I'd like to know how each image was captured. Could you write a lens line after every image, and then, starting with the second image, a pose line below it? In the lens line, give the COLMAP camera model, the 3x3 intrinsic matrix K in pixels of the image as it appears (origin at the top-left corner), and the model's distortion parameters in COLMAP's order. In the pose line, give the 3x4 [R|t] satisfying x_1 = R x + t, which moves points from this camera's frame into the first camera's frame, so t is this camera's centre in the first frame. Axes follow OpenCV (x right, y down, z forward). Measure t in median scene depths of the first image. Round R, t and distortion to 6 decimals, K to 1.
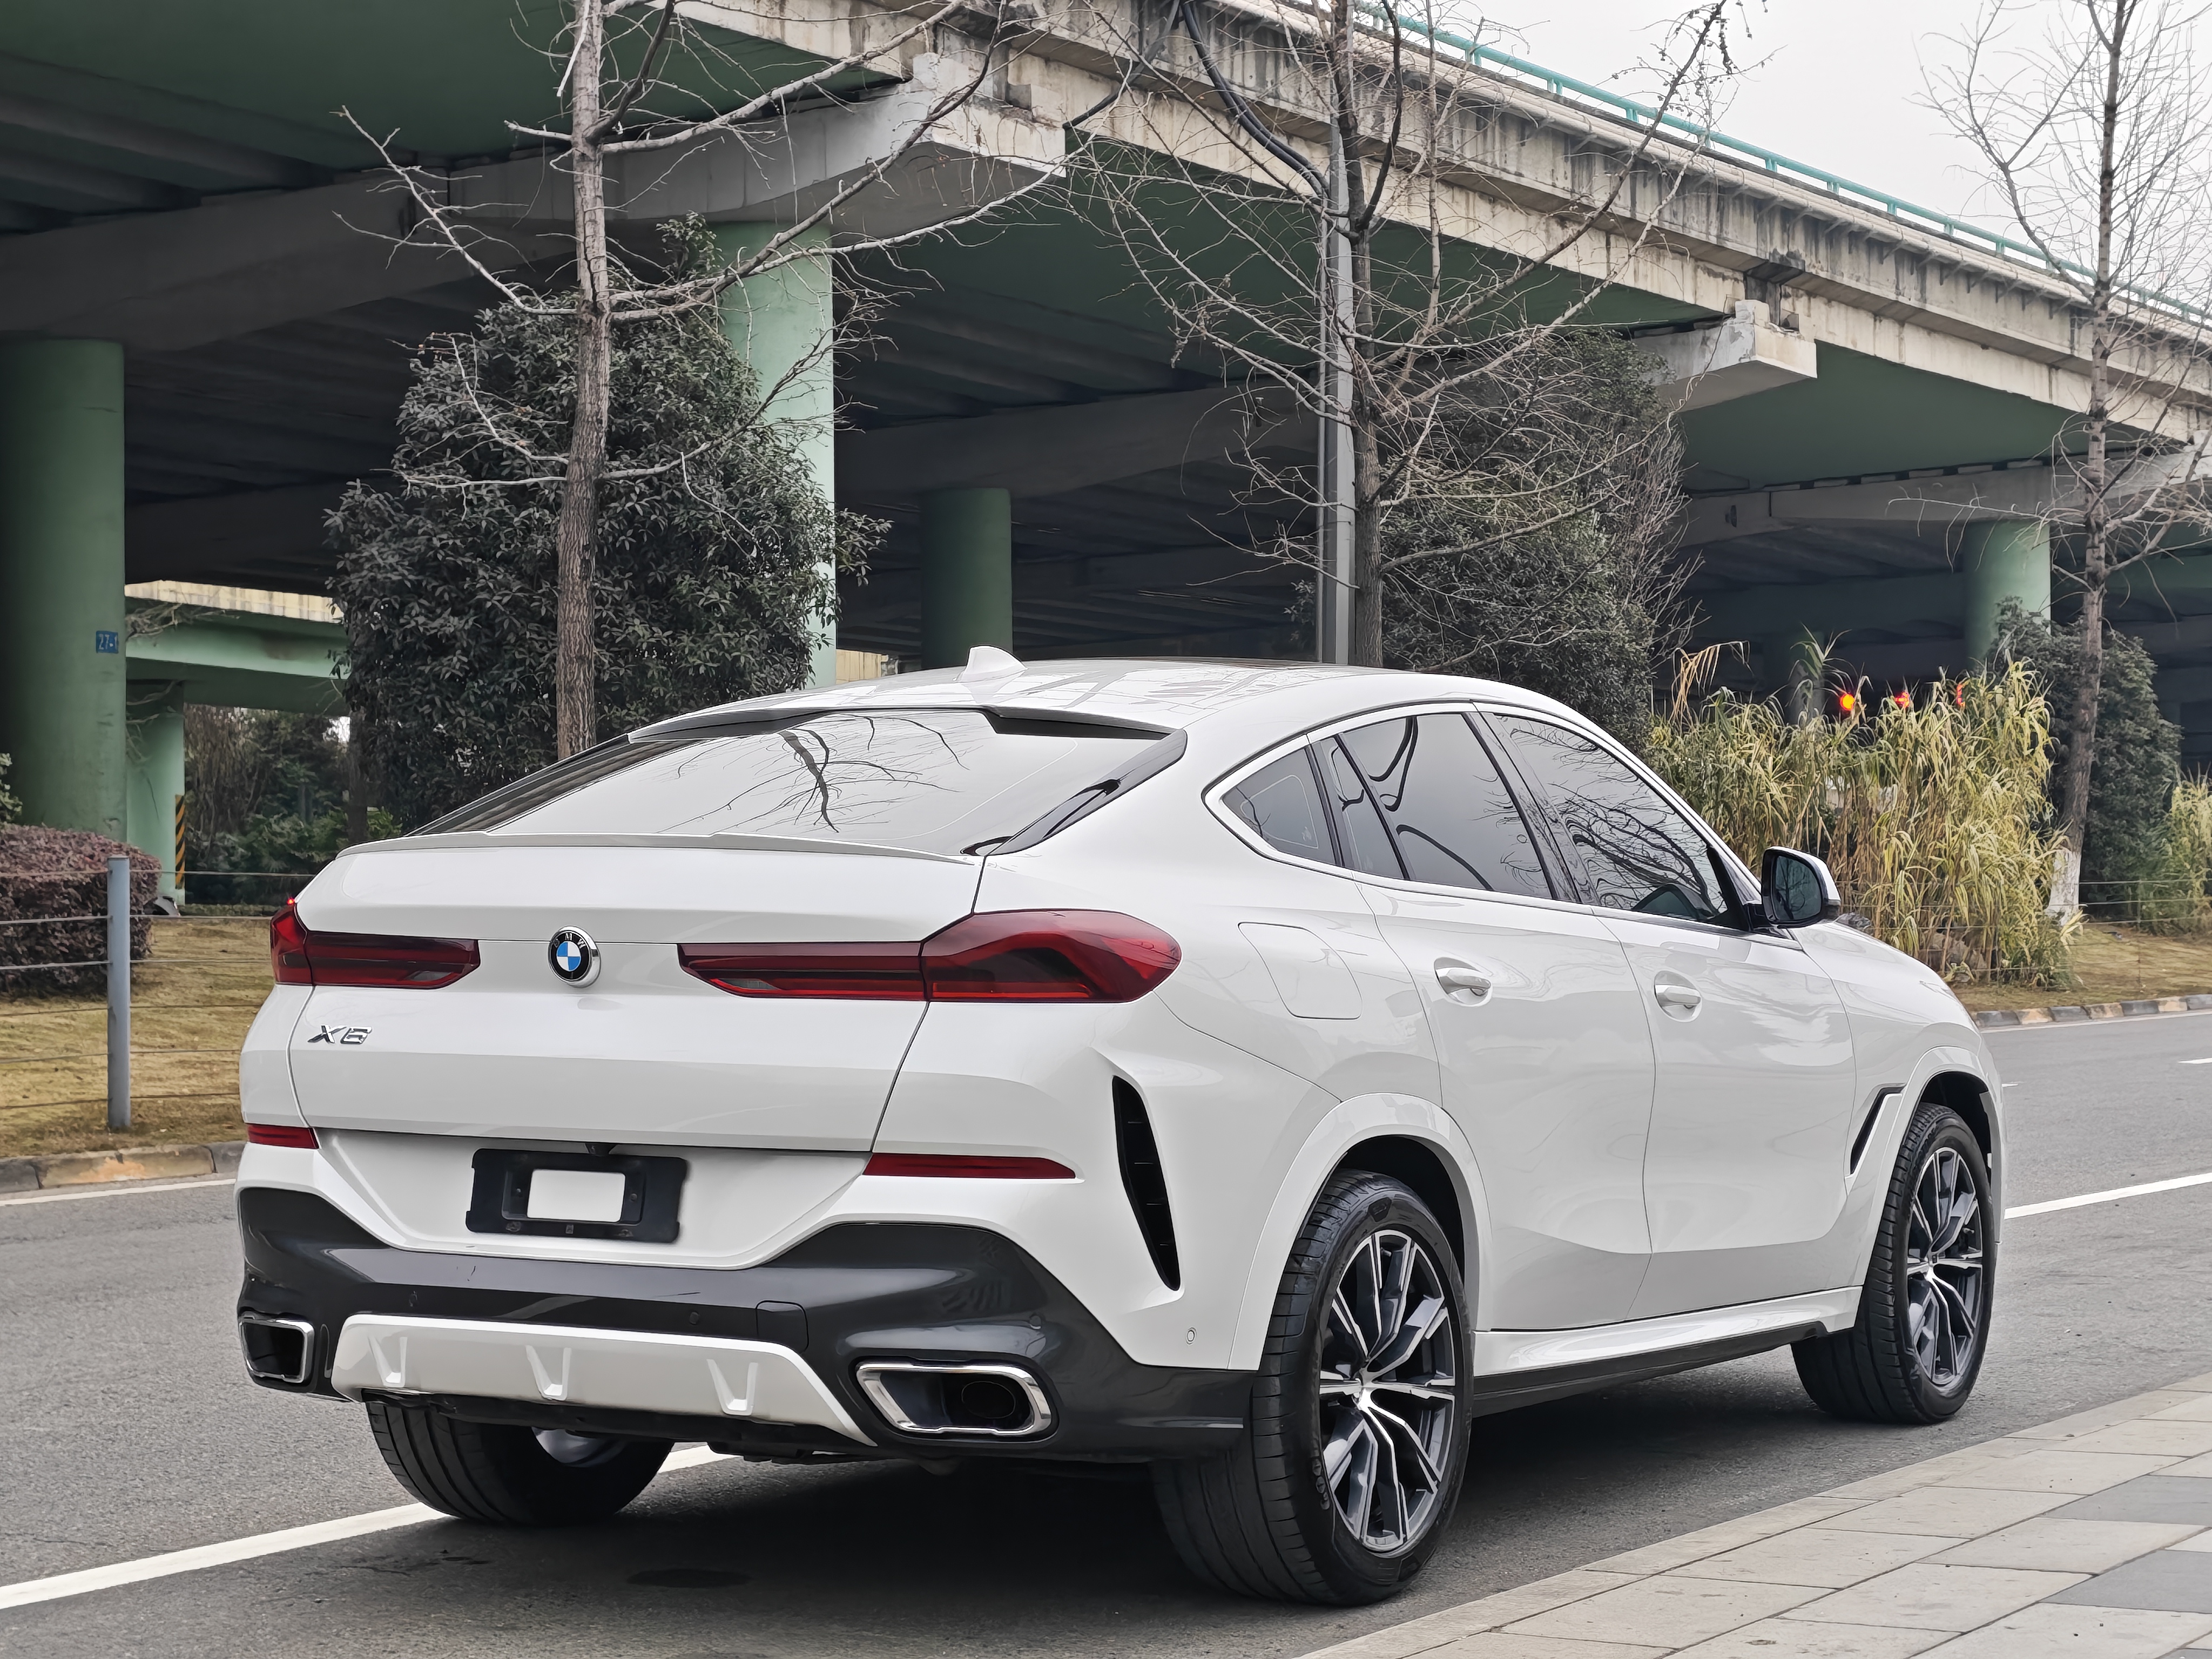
lens RADIAL K [[4217.8, 0, 1106.0], [0, 4217.8, 829.5], [0, 0, 1]] dist [0.369263, -2.011374]
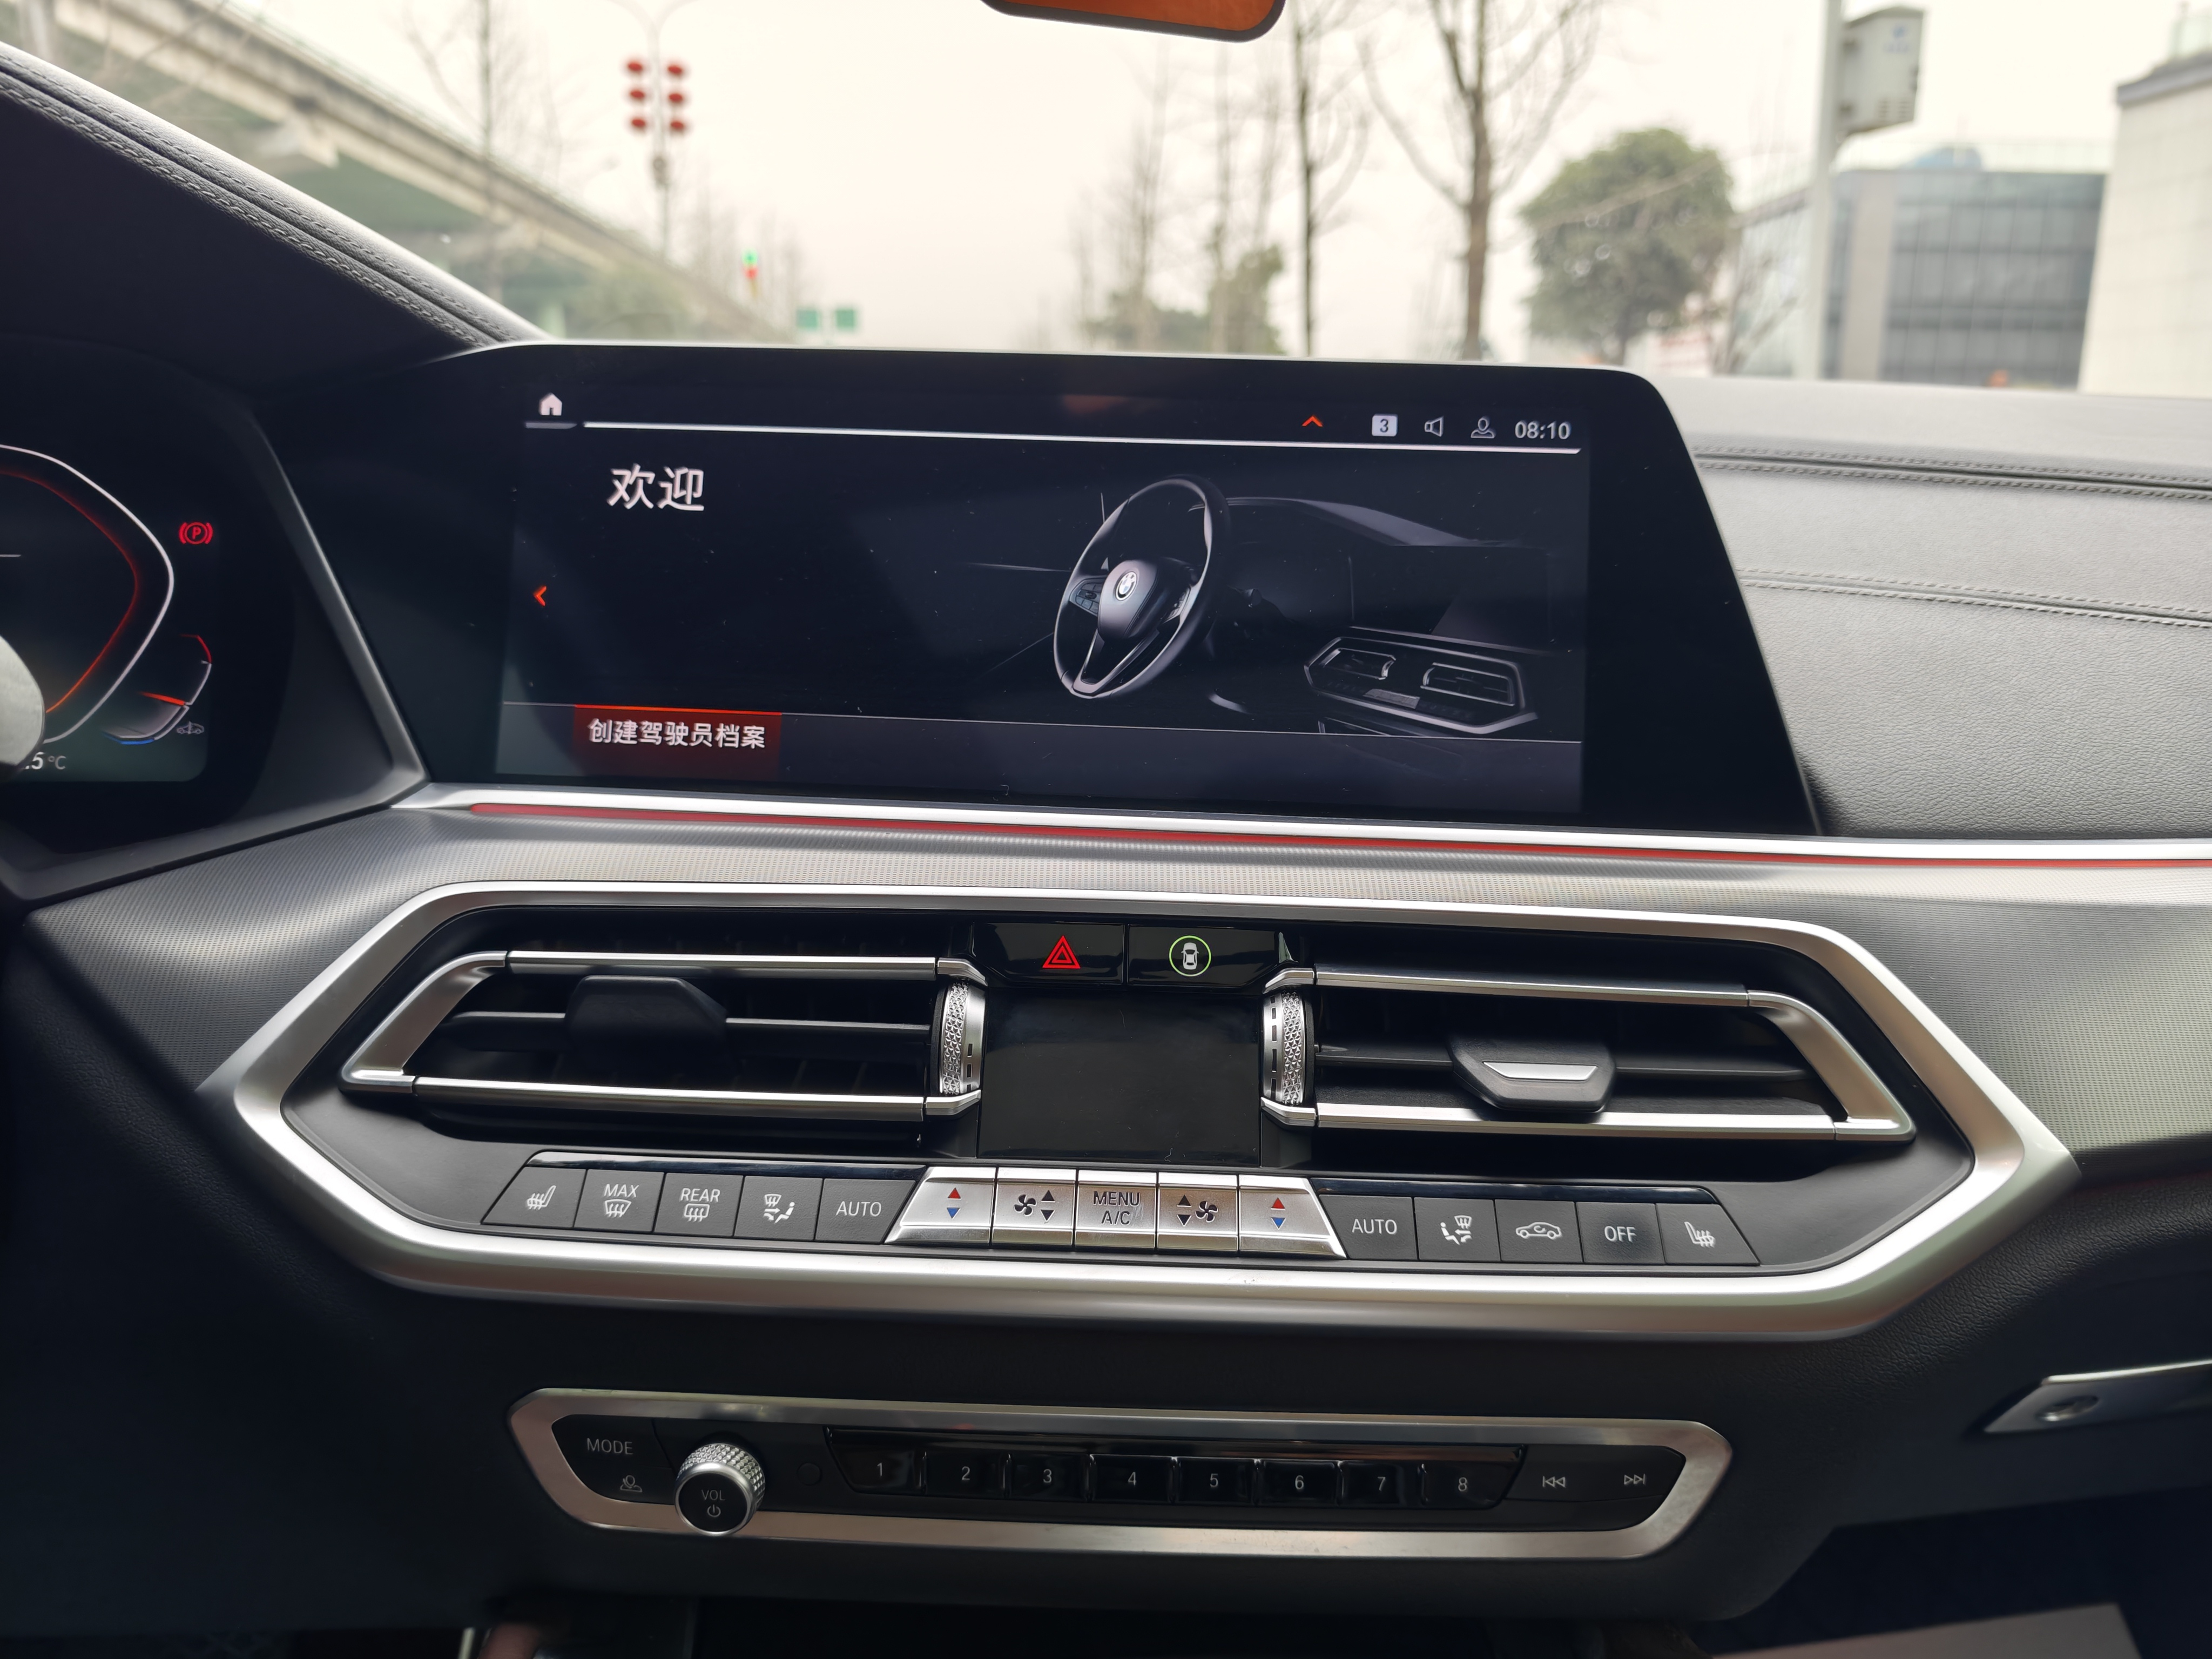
lens RADIAL K [[1526.4, 0, 1106.0], [0, 1526.4, 829.5], [0, 0, 1]] dist [0.025029, -0.043422]
pose [[0.809721, -0.137992, 0.570359, 0.013533], [-0.016267, 0.966306, 0.256880, 0.004185], [-0.586589, -0.217279, 0.780194, 0.249681]]
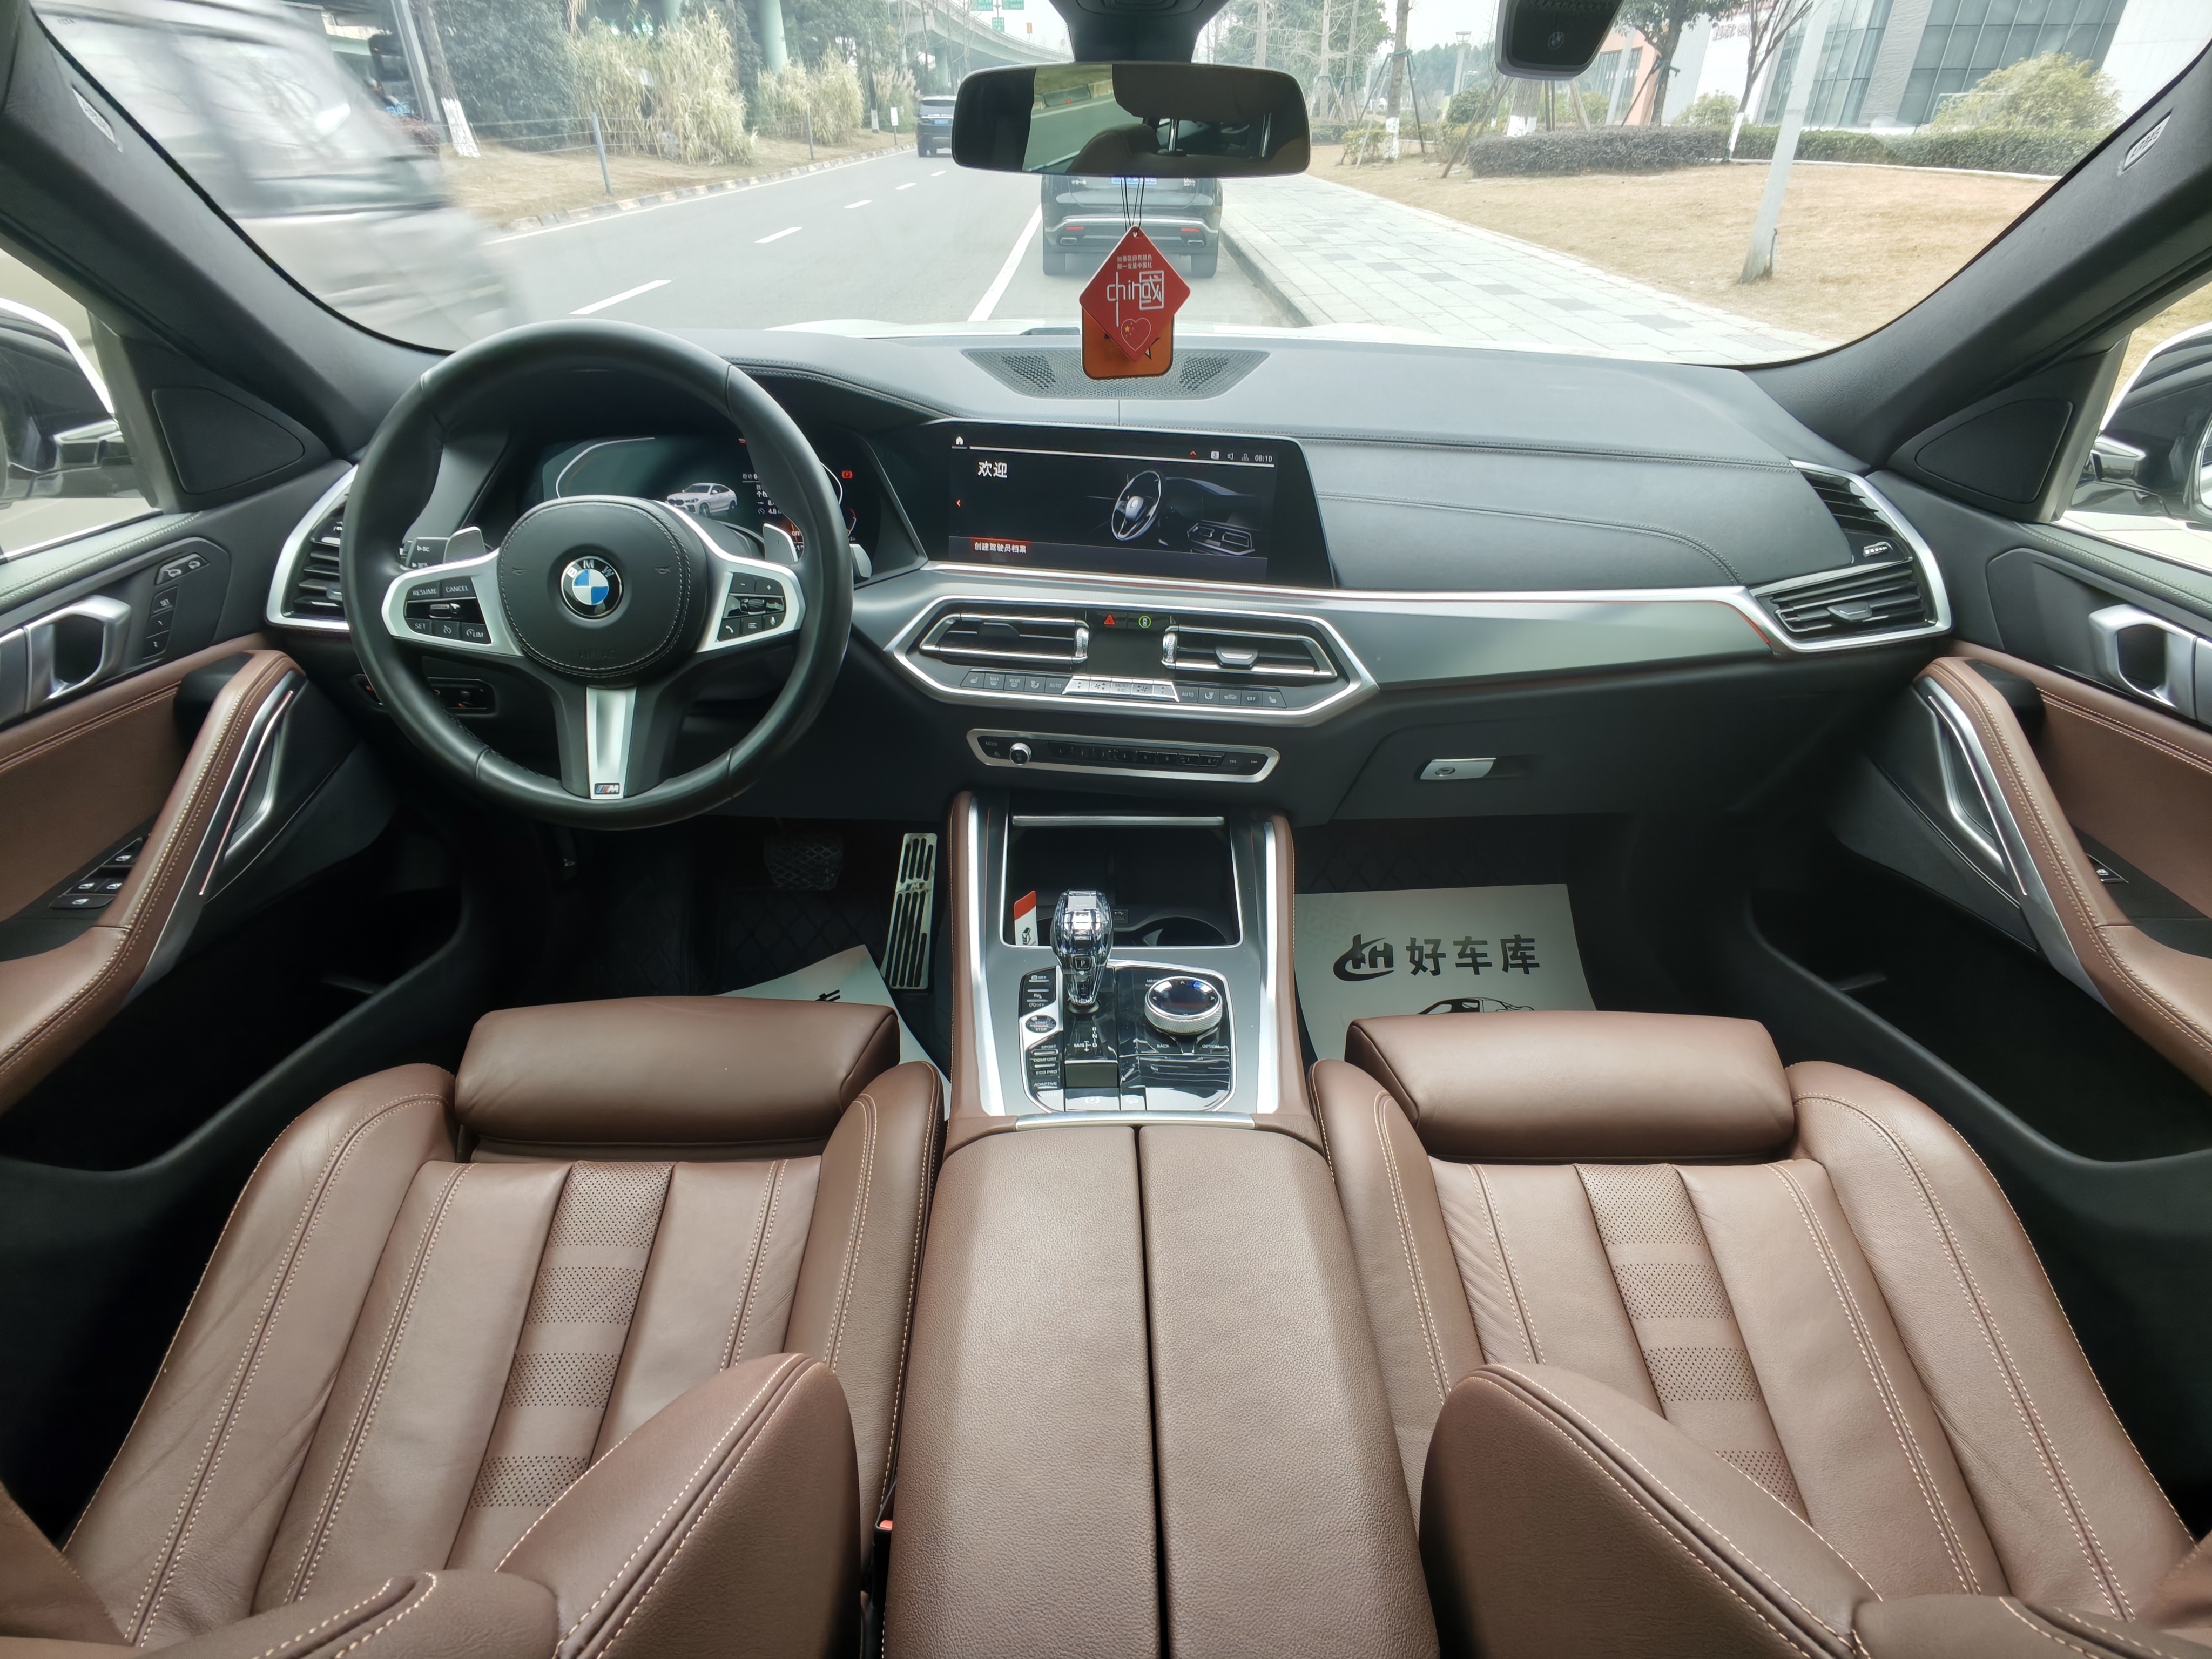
lens RADIAL K [[1122.9, 0, 1106.0], [0, 1122.9, 829.5], [0, 0, 1]] dist [-0.008385, 0.010881]
pose [[0.865769, -0.271551, 0.420363, 0.009170], [-0.003483, 0.836689, 0.547668, -0.000046], [-0.500432, -0.475618, 0.723433, 0.241406]]
